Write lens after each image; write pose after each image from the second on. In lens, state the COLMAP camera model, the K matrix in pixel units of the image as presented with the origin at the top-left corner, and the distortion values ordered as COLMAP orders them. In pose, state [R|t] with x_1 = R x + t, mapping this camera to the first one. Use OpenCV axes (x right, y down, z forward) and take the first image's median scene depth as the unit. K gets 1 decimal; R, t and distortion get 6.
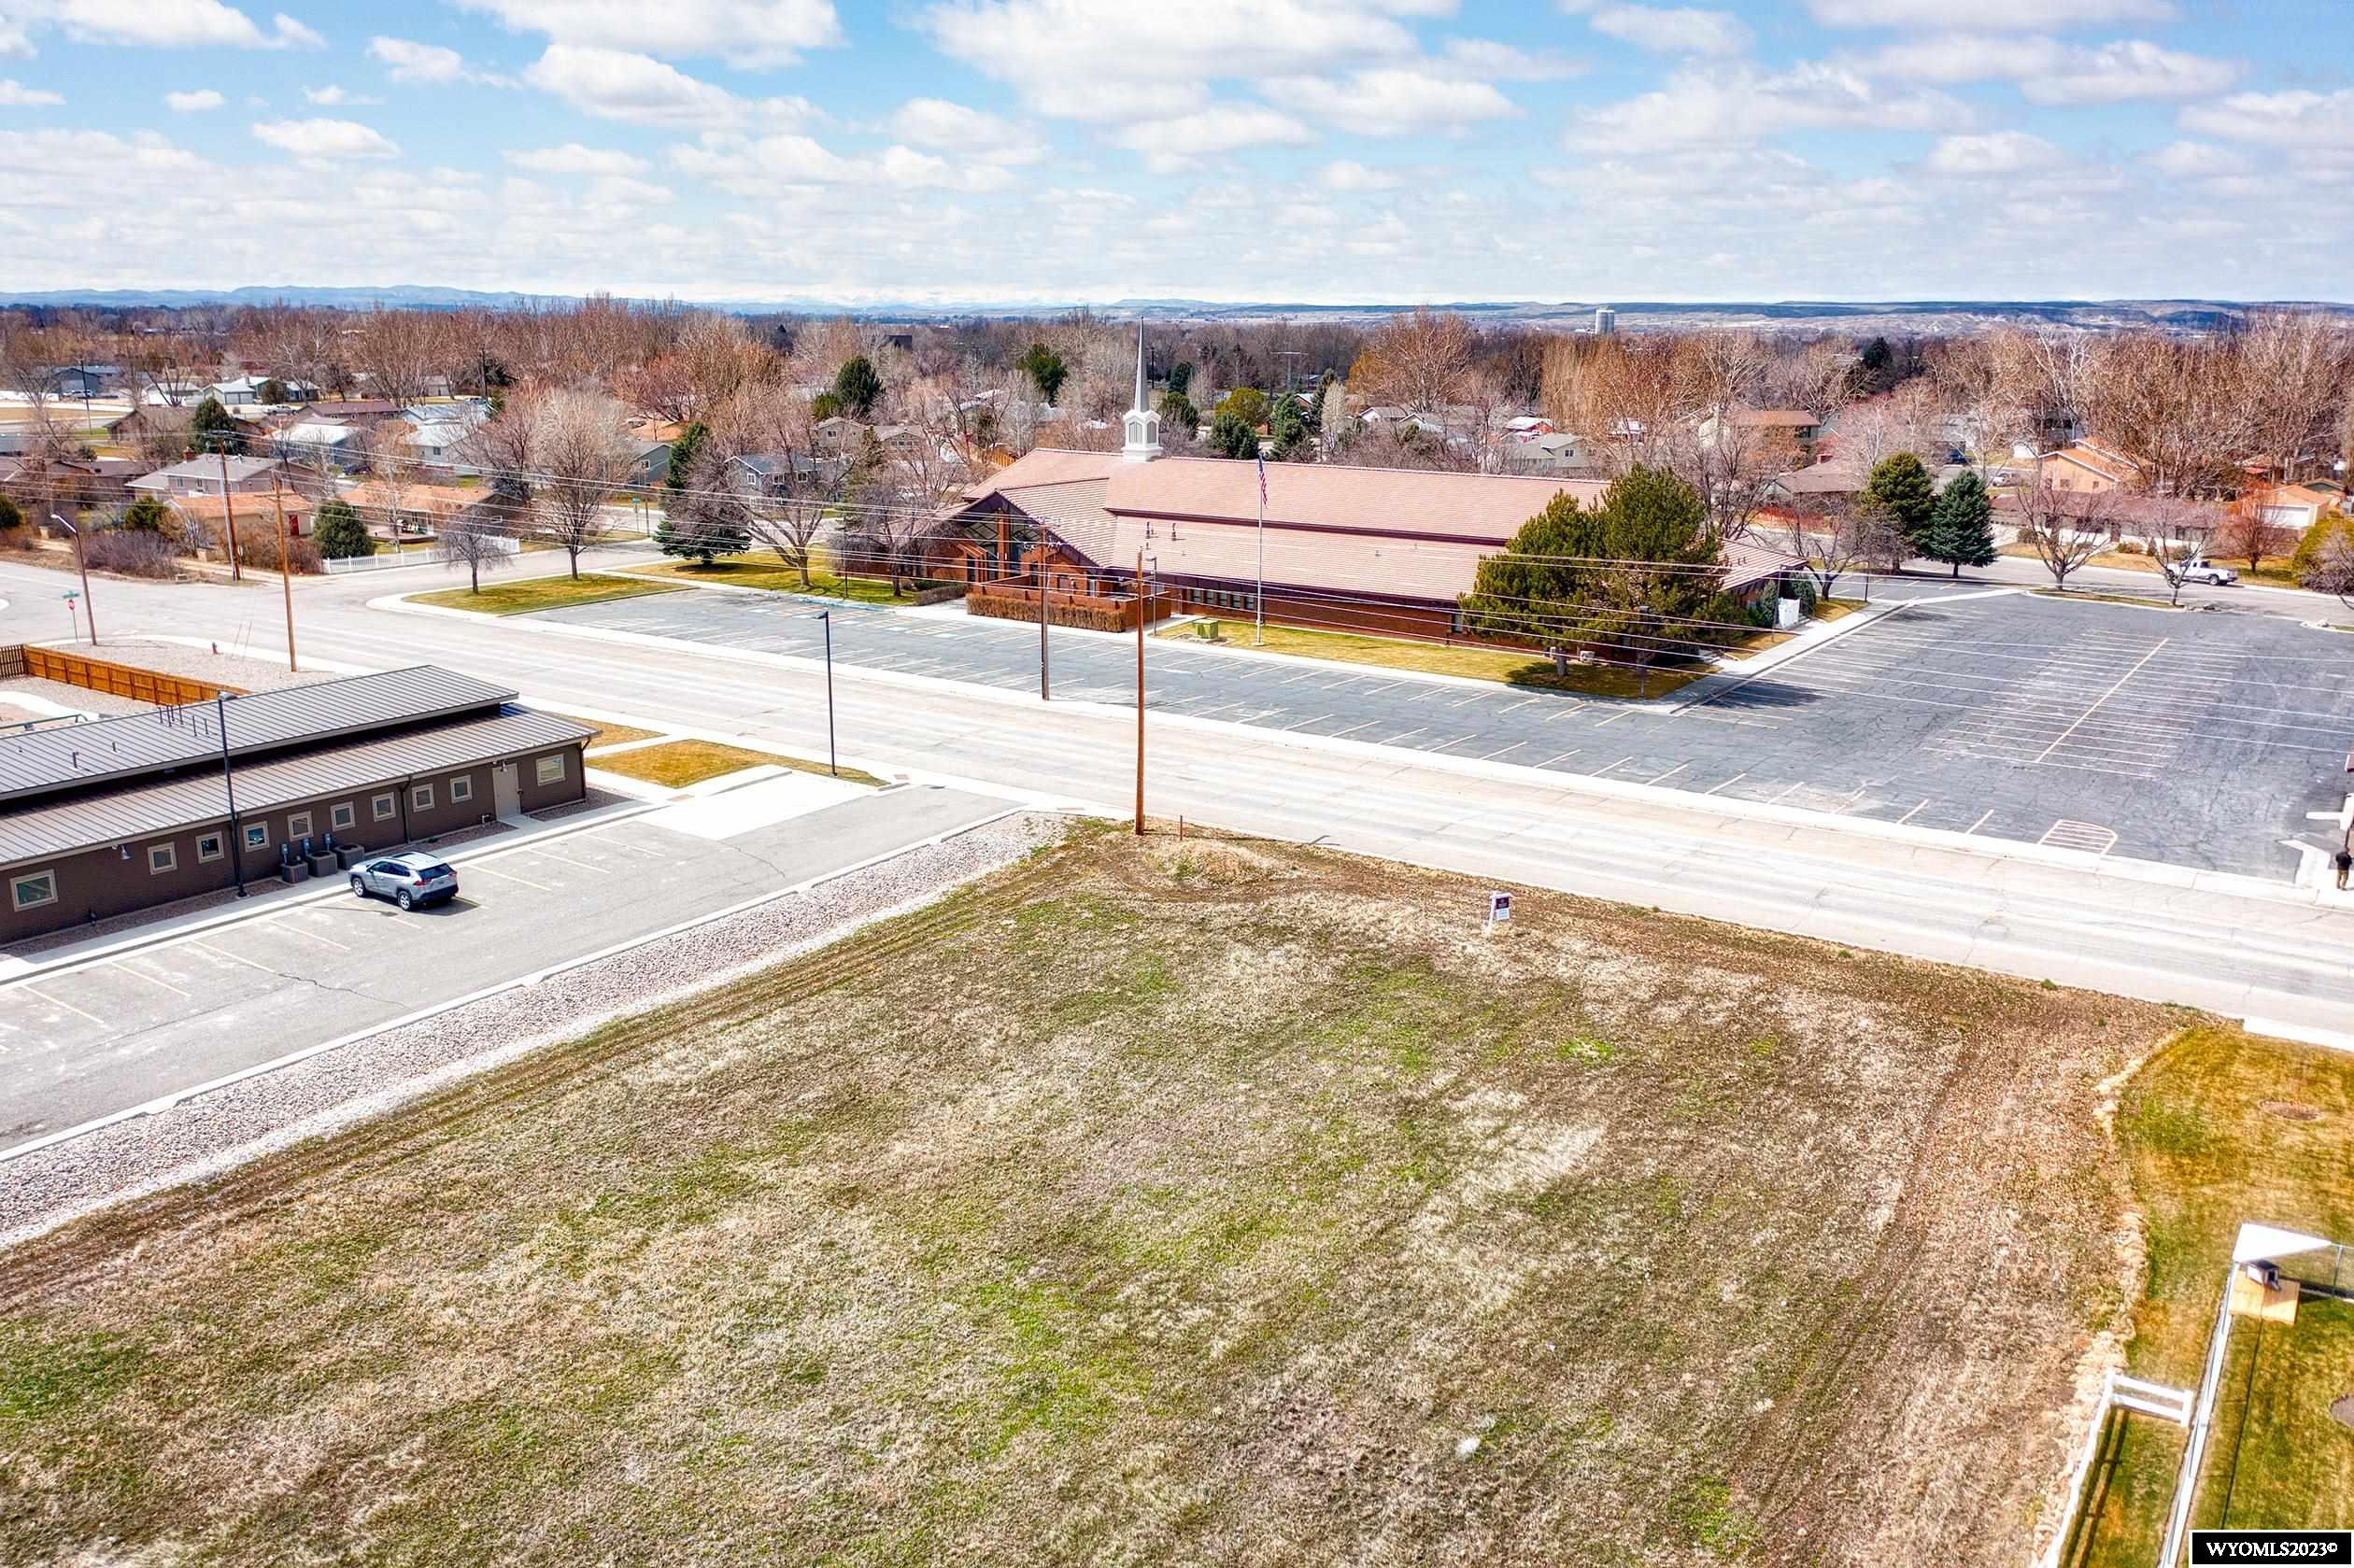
lens RADIAL K [[1860.9, 0, 1177.0], [0, 1860.9, 784.0], [0, 0, 1]] dist [-0.021325, 0.001247]
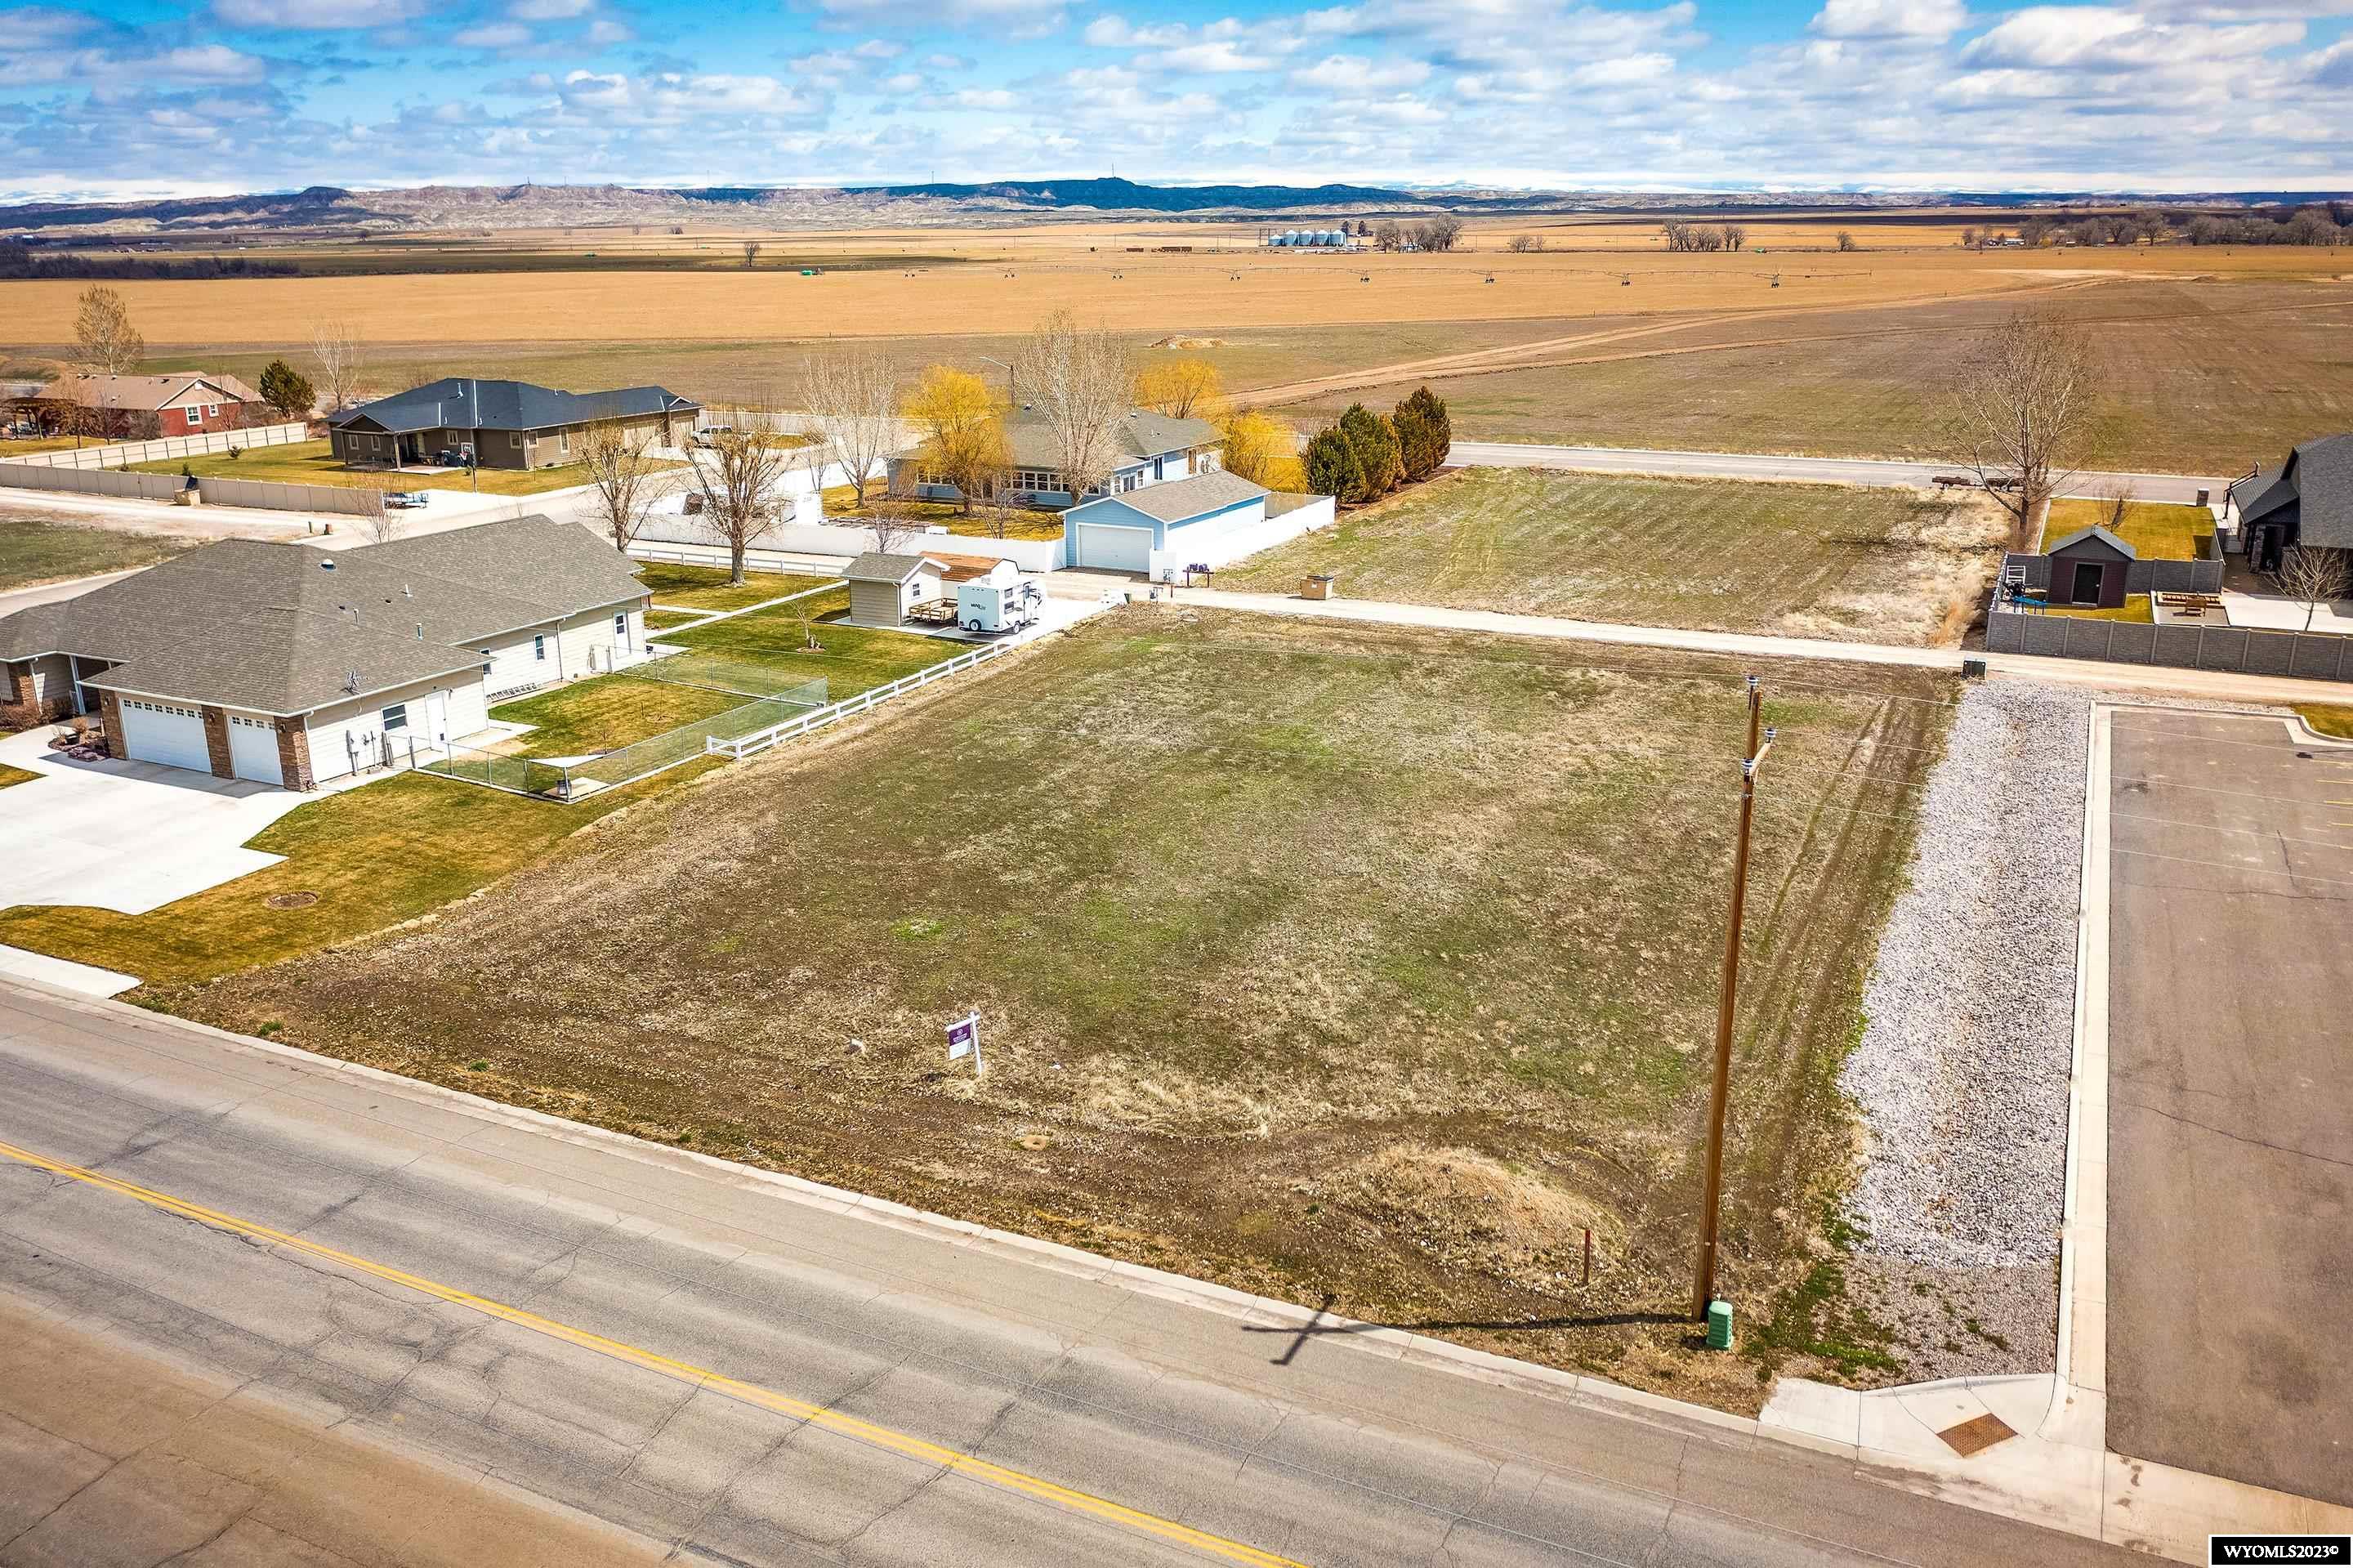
lens RADIAL K [[1860.4, 0, 1176.5], [0, 1860.4, 784.0], [0, 0, 1]] dist [-0.021325, 0.001247]
pose [[-0.989685, 0.040991, -0.137269, 0.263241], [-0.035121, 0.859525, 0.509885, -0.502161], [0.138887, 0.509447, -0.849220, 2.167981]]
